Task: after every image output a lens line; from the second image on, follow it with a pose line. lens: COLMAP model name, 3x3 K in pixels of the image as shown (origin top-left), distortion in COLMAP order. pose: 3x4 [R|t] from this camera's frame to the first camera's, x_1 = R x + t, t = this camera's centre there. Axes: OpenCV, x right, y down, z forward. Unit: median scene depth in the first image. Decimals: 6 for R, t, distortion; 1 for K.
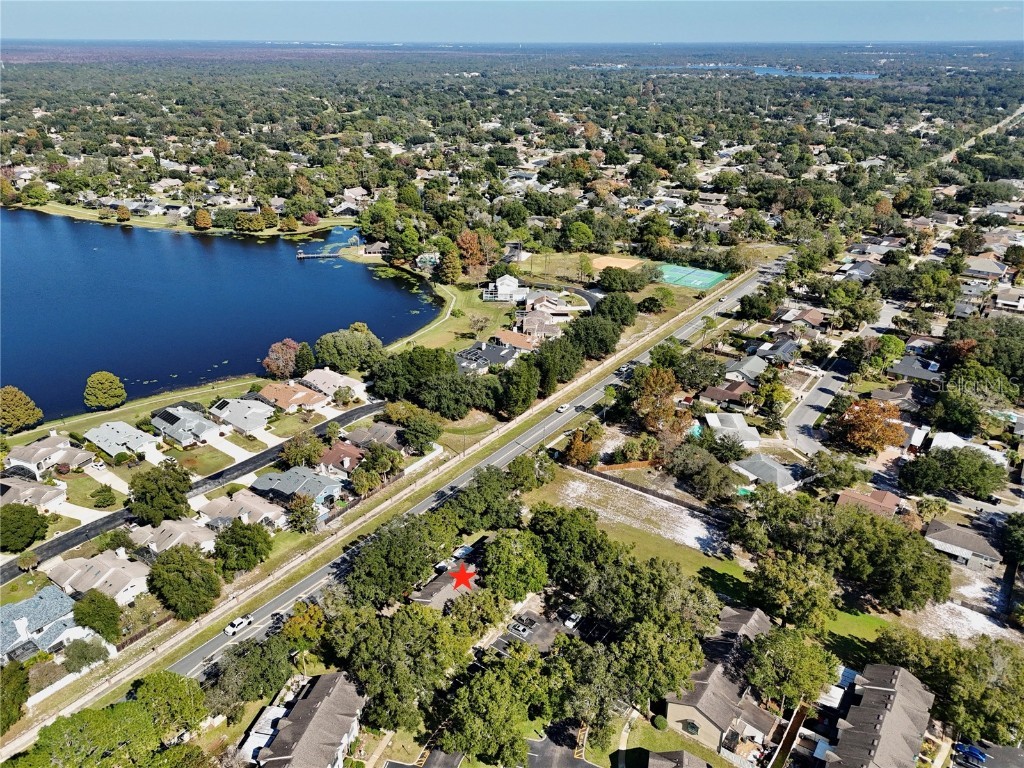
lens RADIAL K [[723.4, 0, 511.5], [0, 723.4, 381.3], [0, 0, 1]] dist [-0.005784, -0.000609]
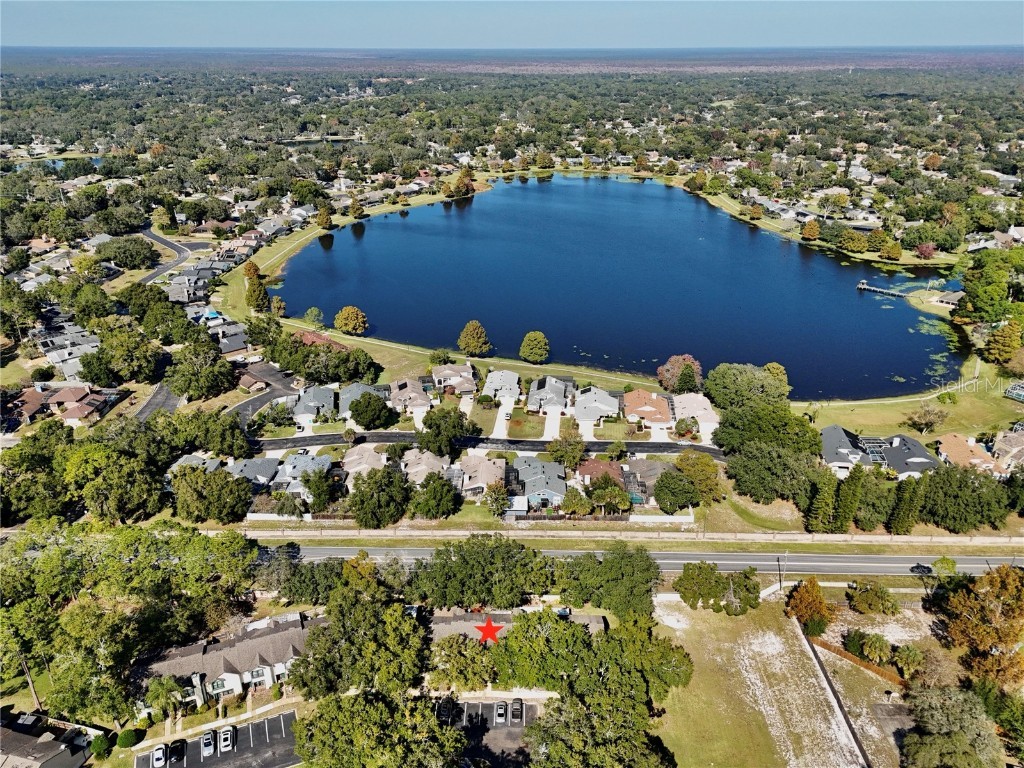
lens RADIAL K [[723.4, 0, 511.8], [0, 723.4, 387.1], [0, 0, 1]] dist [-0.005784, -0.000609]
pose [[0.556827, 0.329519, -0.762471, 0.328314], [-0.330994, 0.929940, 0.160172, -0.099636], [0.761831, 0.163185, 0.626884, 0.227213]]
